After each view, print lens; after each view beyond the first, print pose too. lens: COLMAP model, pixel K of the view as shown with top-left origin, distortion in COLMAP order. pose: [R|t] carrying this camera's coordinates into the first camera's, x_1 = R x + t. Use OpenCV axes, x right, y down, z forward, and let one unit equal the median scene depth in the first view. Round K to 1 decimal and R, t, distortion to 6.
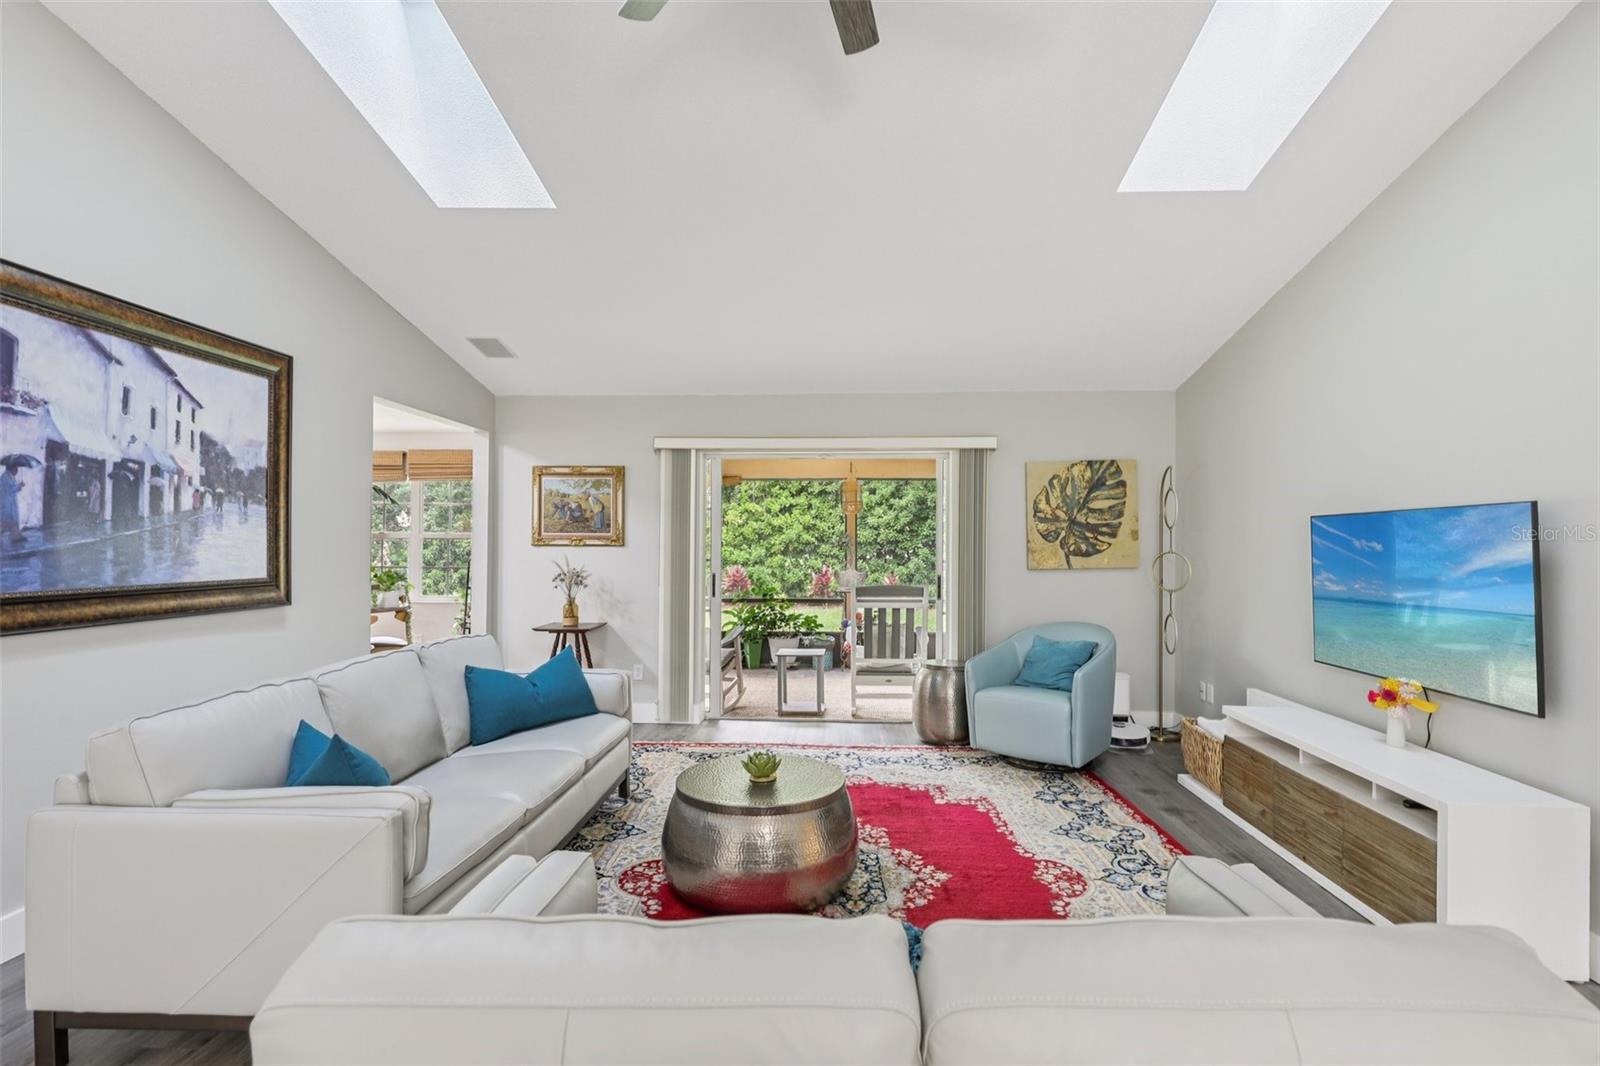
lens RADIAL K [[766.0, 0, 809.5], [0, 766.0, 537.5], [0, 0, 1]] dist [-0.002081, -0.000298]
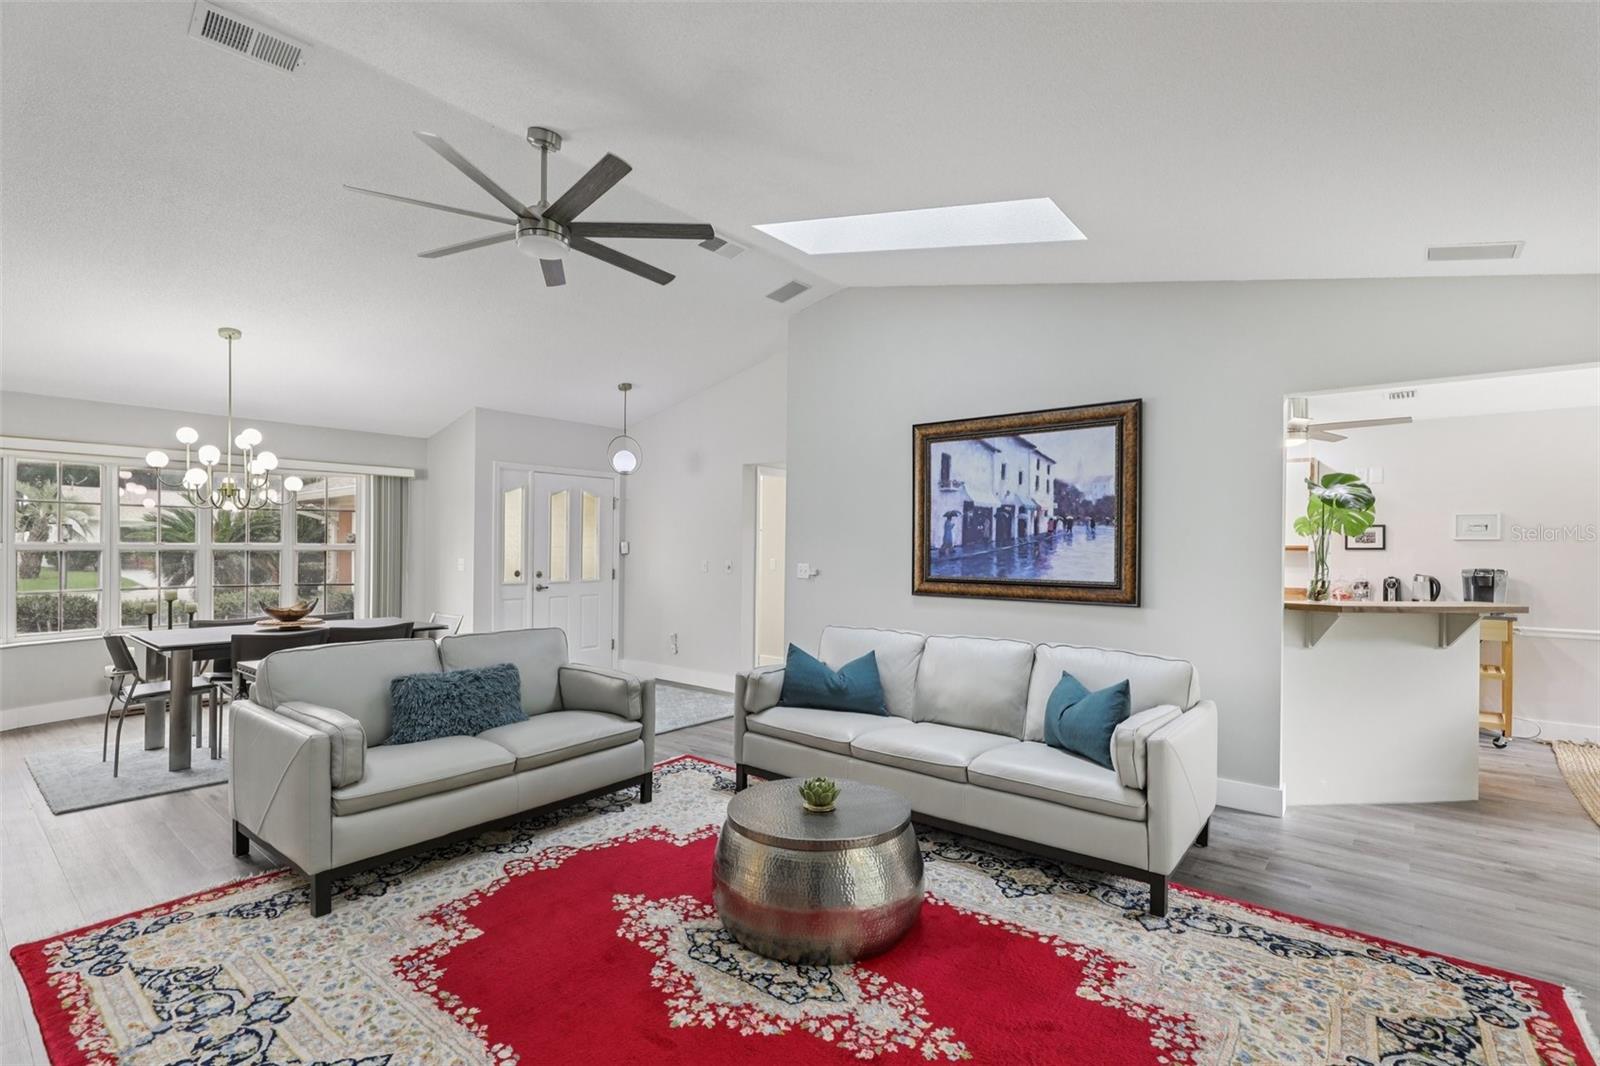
lens RADIAL K [[736.7, 0, 806.3], [0, 736.7, 548.6], [0, 0, 1]] dist [0.000438, 0.000050]
pose [[-0.592848, -0.009425, -0.805259, 0.589586], [-0.005192, 0.999955, -0.007881, 0.009094], [0.805297, -0.000491, -0.592871, 1.342112]]
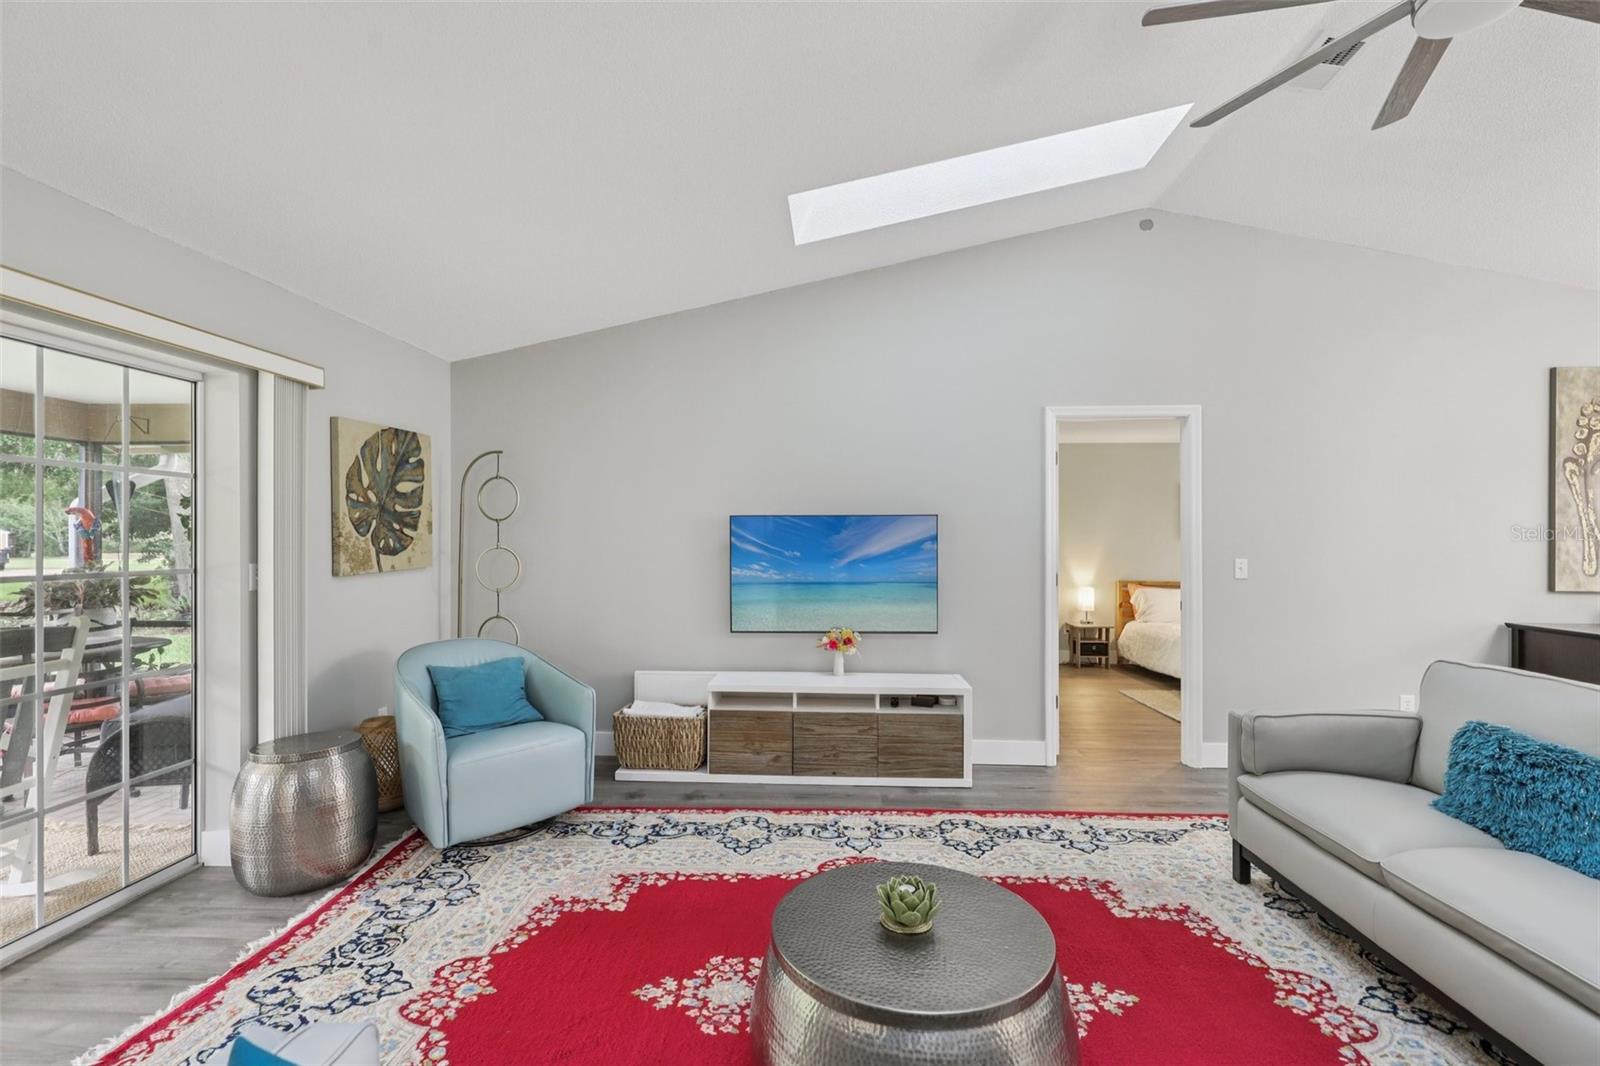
lens RADIAL K [[726.8, 0, 796.9], [0, 726.8, 536.7], [0, 0, 1]] dist [0.000481, 0.000111]
pose [[0.014043, -0.000383, 0.999901, -0.569394], [-0.007557, 0.999971, 0.000489, 0.005496], [-0.999873, -0.007563, 0.014040, 0.959968]]
